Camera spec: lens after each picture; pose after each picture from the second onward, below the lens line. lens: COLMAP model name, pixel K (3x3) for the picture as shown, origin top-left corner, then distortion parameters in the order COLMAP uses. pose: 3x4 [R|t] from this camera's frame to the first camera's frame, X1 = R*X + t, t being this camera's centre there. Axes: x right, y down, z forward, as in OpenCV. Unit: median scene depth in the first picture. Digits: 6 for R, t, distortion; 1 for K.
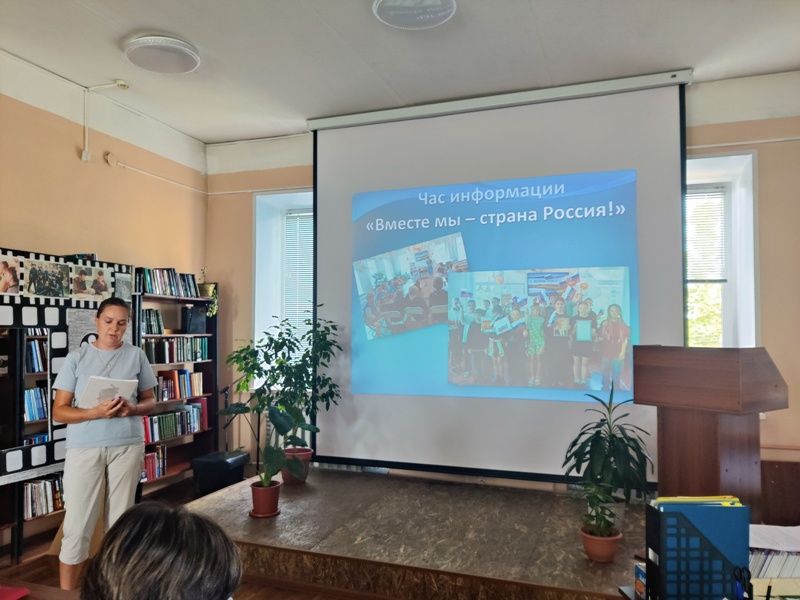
lens RADIAL K [[608.4, 0, 398.2], [0, 608.4, 310.8], [0, 0, 1]] dist [-0.003352, -0.002681]
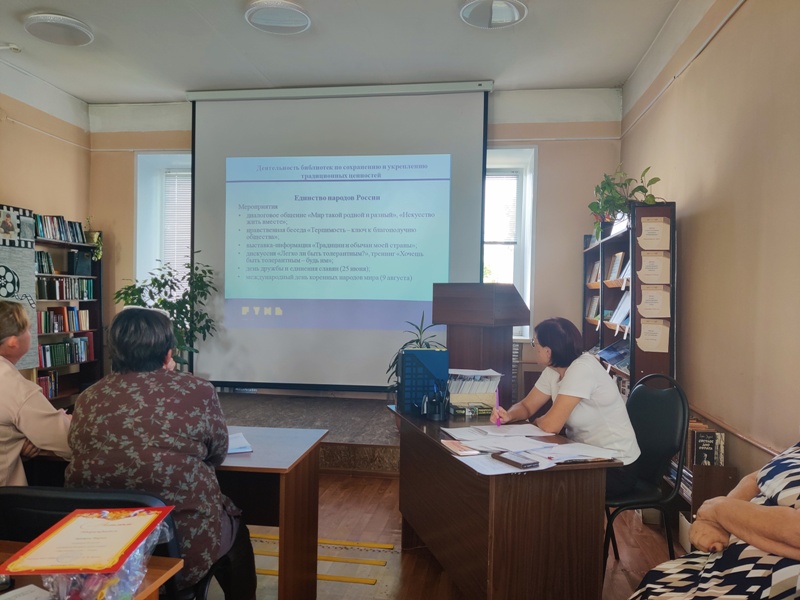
lens RADIAL K [[599.2, 0, 402.4], [0, 599.2, 311.2], [0, 0, 1]] dist [-0.010861, -0.004913]
pose [[0.977320, 0.009246, 0.211564, 0.016366], [-0.021696, 0.998161, 0.056601, 0.032657], [-0.210652, -0.059908, 0.975724, -0.244306]]
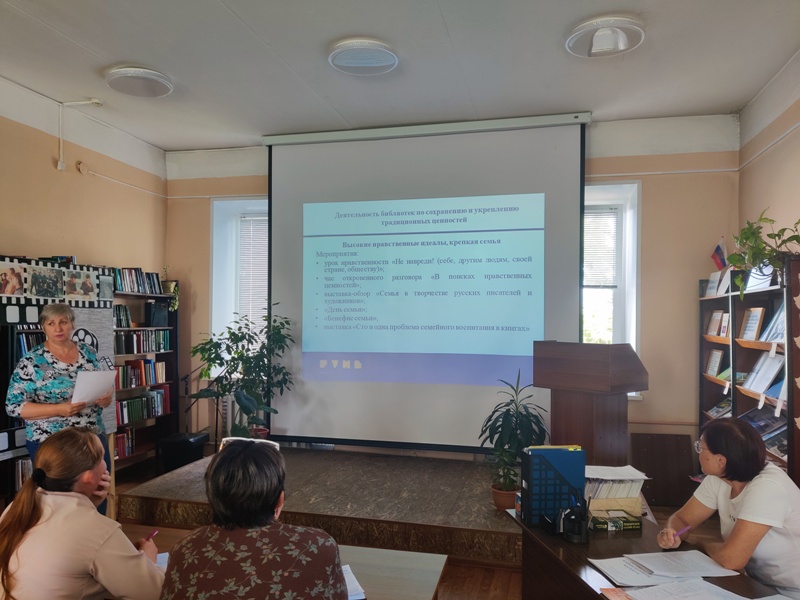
lens RADIAL K [[601.9, 0, 396.7], [0, 601.9, 316.8], [0, 0, 1]] dist [0.033045, -0.080168]
pose [[0.994707, 0.007853, 0.102451, -0.018973], [-0.010692, 0.999573, 0.027193, -0.017632], [-0.102193, -0.028144, 0.994366, -0.154210]]
